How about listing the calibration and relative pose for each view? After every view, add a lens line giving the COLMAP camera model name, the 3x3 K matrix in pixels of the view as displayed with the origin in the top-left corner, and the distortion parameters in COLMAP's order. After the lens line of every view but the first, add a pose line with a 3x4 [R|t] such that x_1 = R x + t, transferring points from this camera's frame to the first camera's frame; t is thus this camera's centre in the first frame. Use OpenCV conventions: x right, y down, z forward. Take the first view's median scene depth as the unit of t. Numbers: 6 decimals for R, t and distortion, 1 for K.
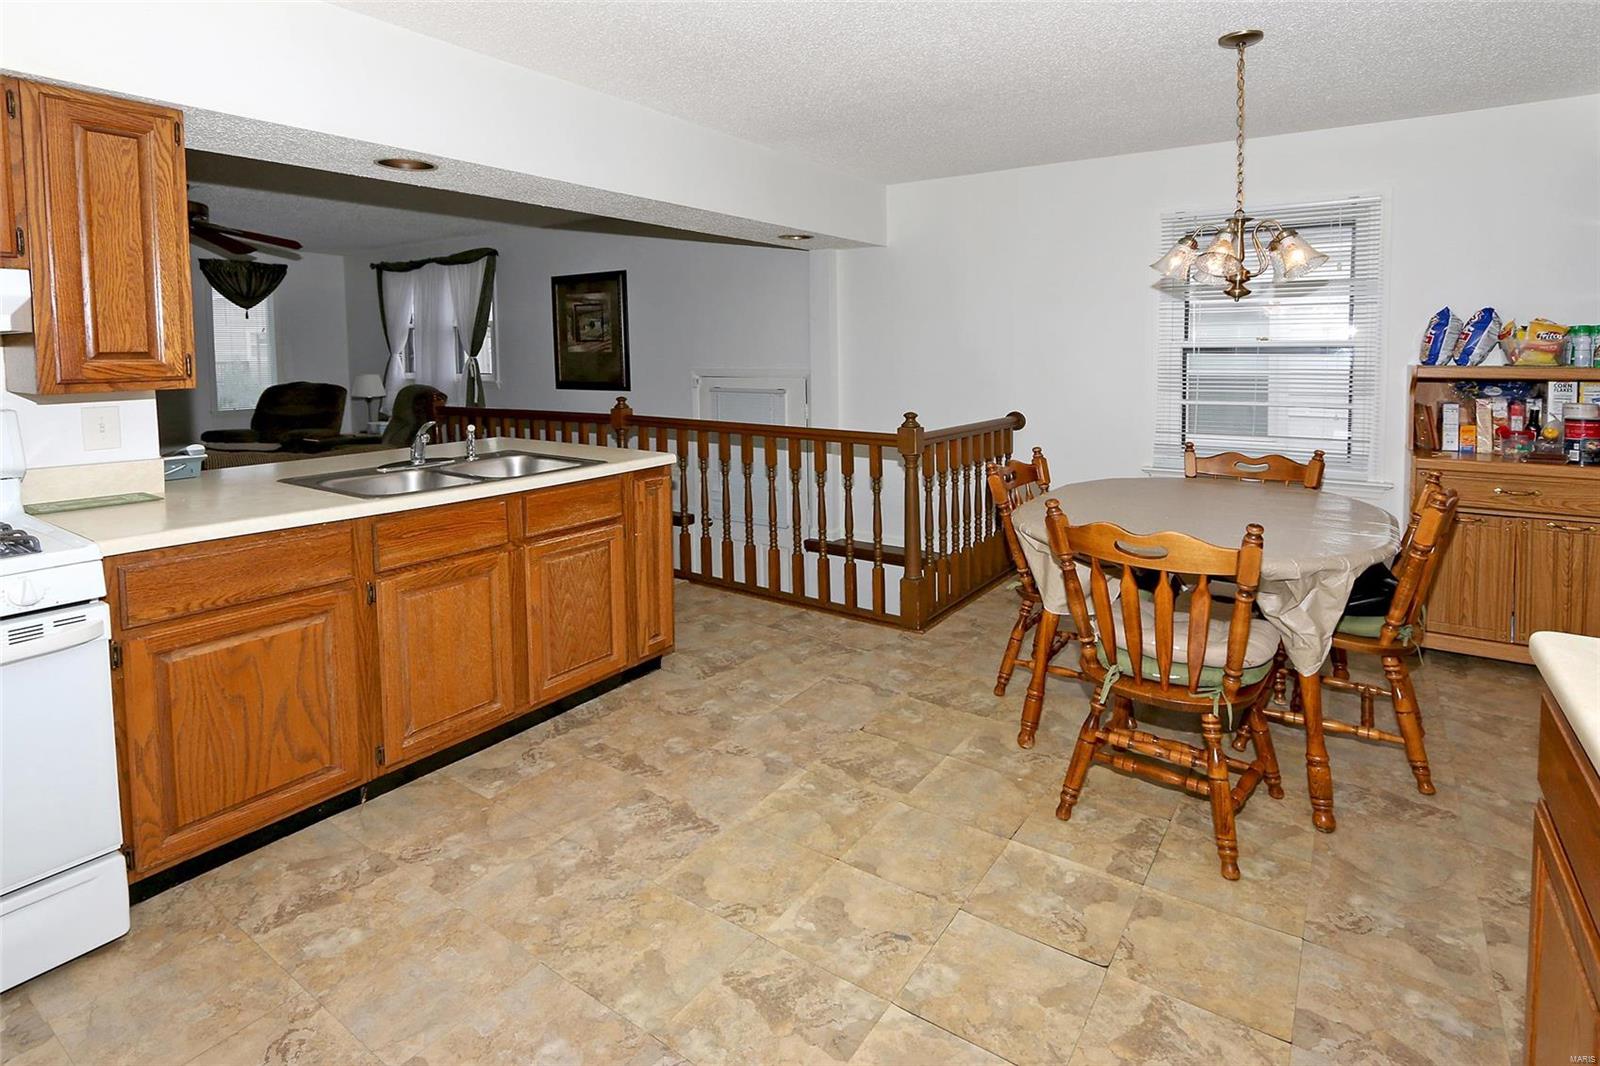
lens RADIAL K [[782.8, 0, 780.2], [0, 782.8, 406.7], [0, 0, 1]] dist [-0.015282, 0.000988]
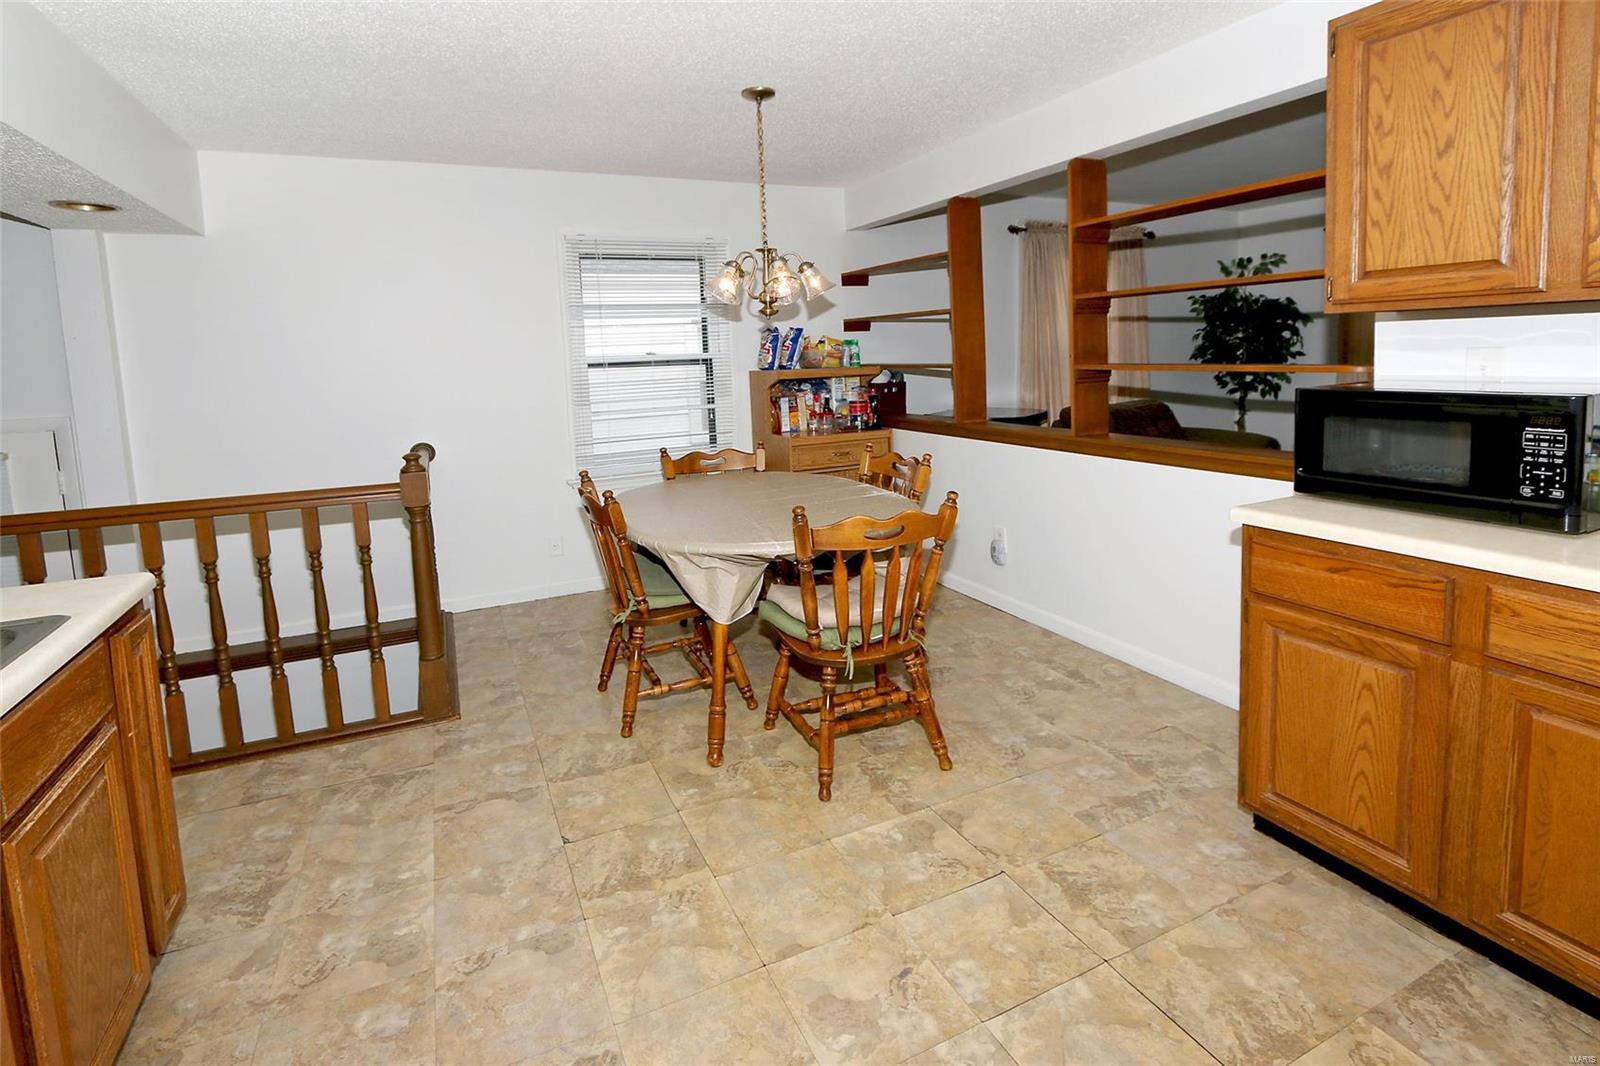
lens RADIAL K [[782.8, 0, 761.9], [0, 782.8, 436.1], [0, 0, 1]] dist [-0.015282, 0.000988]
pose [[0.520908, -0.103849, 0.847272, -0.367341], [0.097071, 0.993340, 0.062072, -0.028359], [-0.848075, 0.049912, 0.527520, 0.330340]]
